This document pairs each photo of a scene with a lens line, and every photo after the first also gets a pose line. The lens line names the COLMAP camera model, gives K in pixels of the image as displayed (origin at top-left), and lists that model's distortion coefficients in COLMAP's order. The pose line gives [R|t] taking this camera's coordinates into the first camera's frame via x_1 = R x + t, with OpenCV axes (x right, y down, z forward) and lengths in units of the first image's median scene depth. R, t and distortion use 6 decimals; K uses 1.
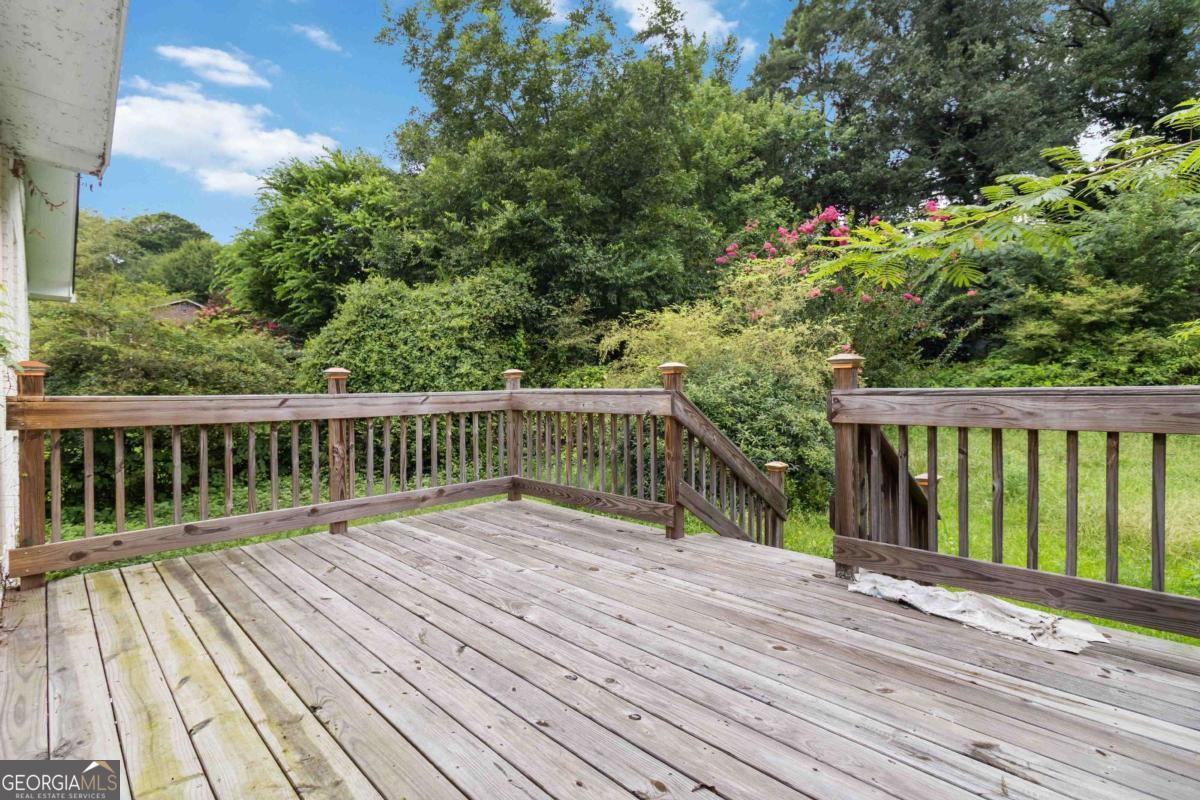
lens RADIAL K [[563.9, 0, 600.9], [0, 563.9, 393.9], [0, 0, 1]] dist [0.008958, -0.001717]
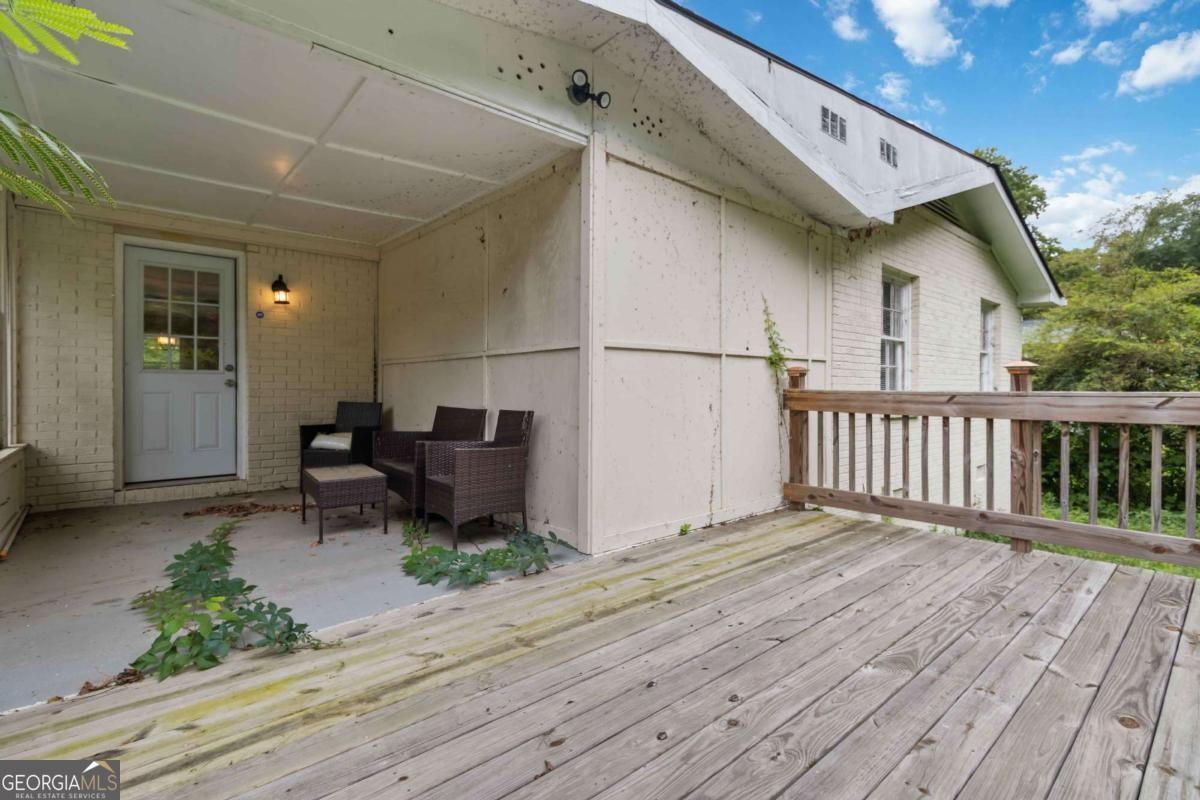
lens RADIAL K [[563.9, 0, 617.1], [0, 563.9, 382.5], [0, 0, 1]] dist [0.008958, -0.001717]
pose [[-0.052055, 0.000606, -0.998644, 0.553238], [-0.011151, 0.999937, 0.001188, -0.009972], [0.998582, 0.011197, -0.052045, 0.532177]]
